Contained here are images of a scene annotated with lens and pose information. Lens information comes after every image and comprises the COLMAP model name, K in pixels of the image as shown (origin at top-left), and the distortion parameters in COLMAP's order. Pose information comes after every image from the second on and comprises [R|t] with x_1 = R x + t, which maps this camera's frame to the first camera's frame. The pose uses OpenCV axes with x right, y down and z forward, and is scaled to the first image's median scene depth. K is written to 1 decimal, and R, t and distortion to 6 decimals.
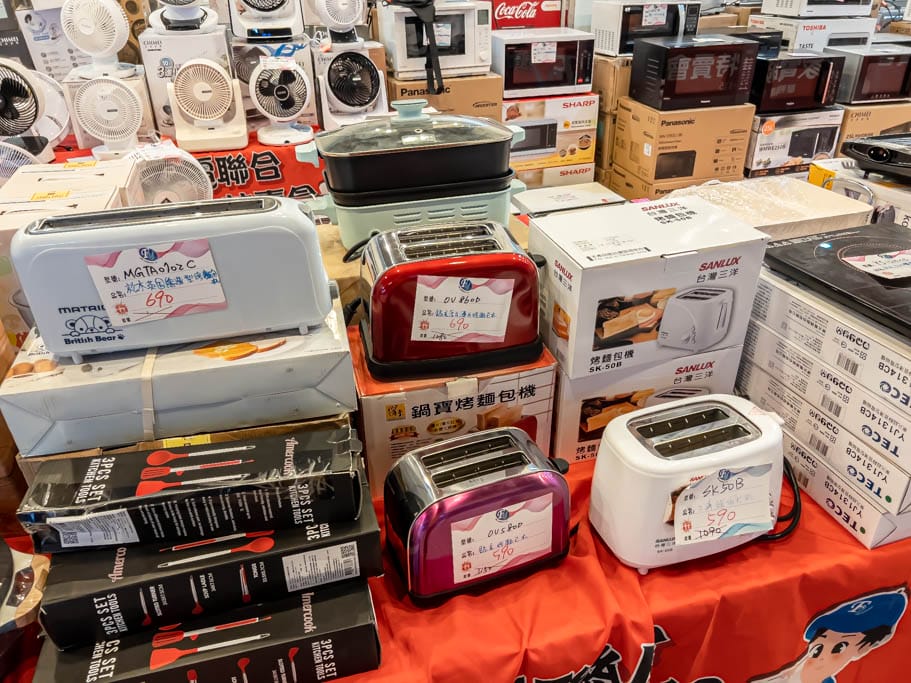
lens RADIAL K [[693.0, 0, 460.0], [0, 693.0, 347.7], [0, 0, 1]] dist [0.018008, -0.020952]
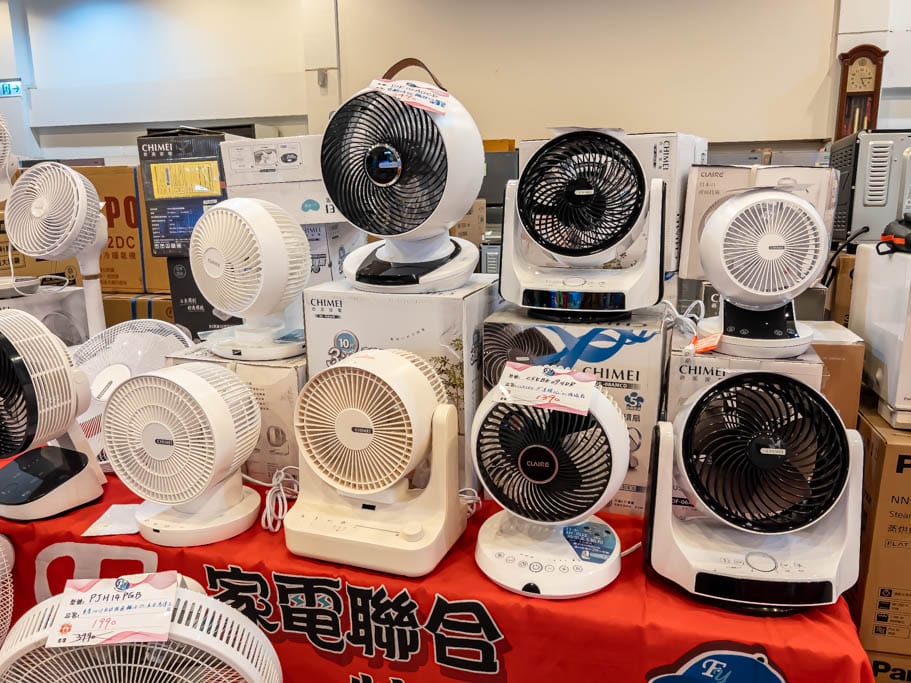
lens RADIAL K [[693.0, 0, 459.3], [0, 693.0, 344.4], [0, 0, 1]] dist [0.018008, -0.020952]
pose [[0.833817, 0.129298, -0.536685, -0.103055], [-0.279310, 0.937376, -0.208114, -0.327886], [0.476167, 0.323430, 0.817715, 0.644442]]
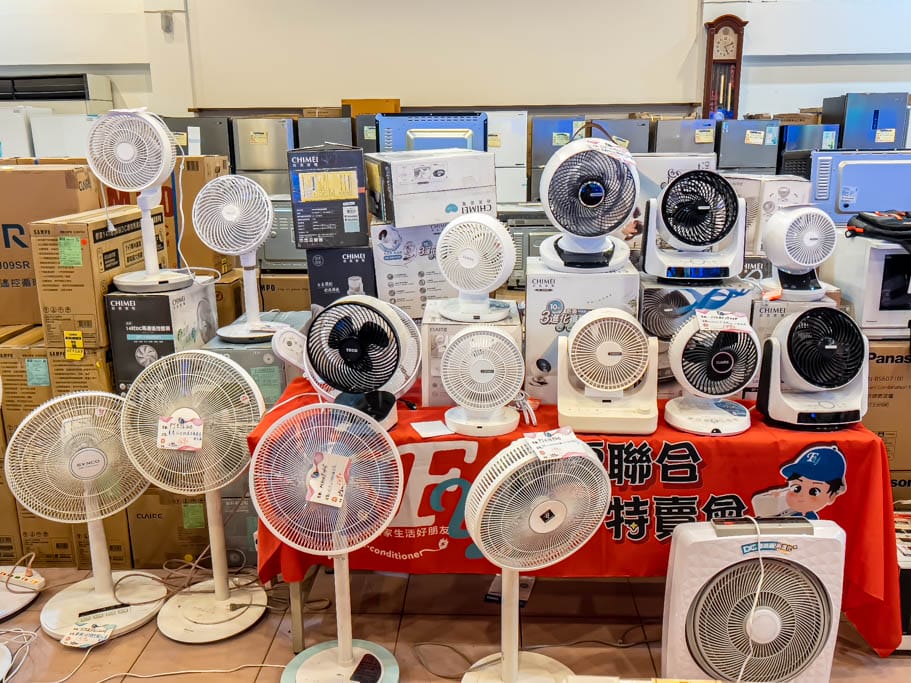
lens RADIAL K [[827.5, 0, 460.2], [0, 827.5, 345.1], [0, 0, 1]] dist [0.039965, -0.028464]
pose [[0.947343, 0.089129, -0.307566, -0.242551], [-0.166511, 0.957530, -0.235393, -0.146607], [0.273524, 0.274211, 0.921951, 0.178782]]
